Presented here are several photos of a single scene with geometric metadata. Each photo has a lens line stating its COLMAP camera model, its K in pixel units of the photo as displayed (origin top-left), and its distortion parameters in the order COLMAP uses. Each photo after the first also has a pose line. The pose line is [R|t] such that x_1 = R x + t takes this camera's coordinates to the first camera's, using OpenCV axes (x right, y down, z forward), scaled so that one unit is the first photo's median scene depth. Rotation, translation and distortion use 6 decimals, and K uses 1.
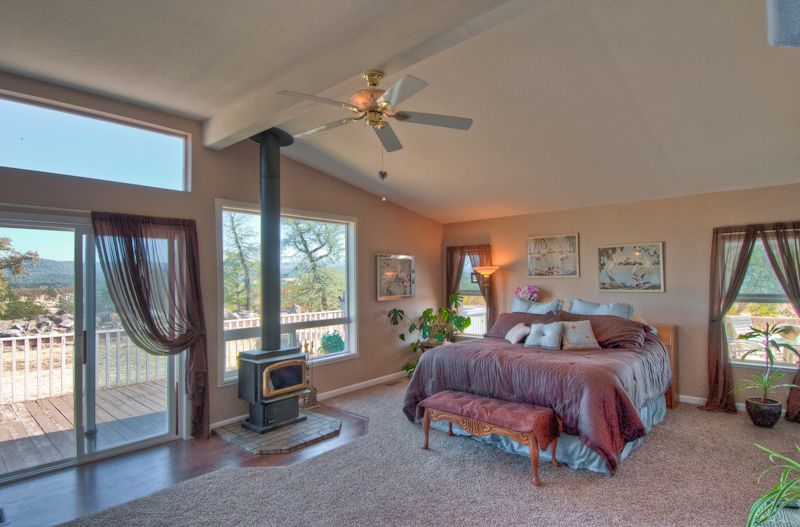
lens RADIAL K [[412.3, 0, 400.0], [0, 412.3, 263.5], [0, 0, 1]] dist [0.024499, -0.038635]
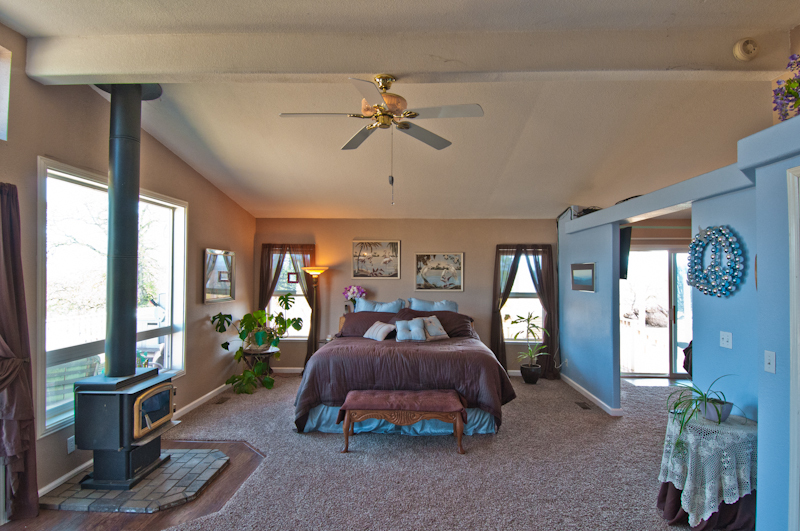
lens RADIAL K [[428.0, 0, 401.4], [0, 428.0, 259.5], [0, 0, 1]] dist [0.002113, -0.025193]
pose [[0.773142, 0.038798, 0.633045, -0.404842], [-0.035941, 0.999203, -0.017344, -0.000118], [-0.633214, -0.009343, 0.773920, 0.101750]]
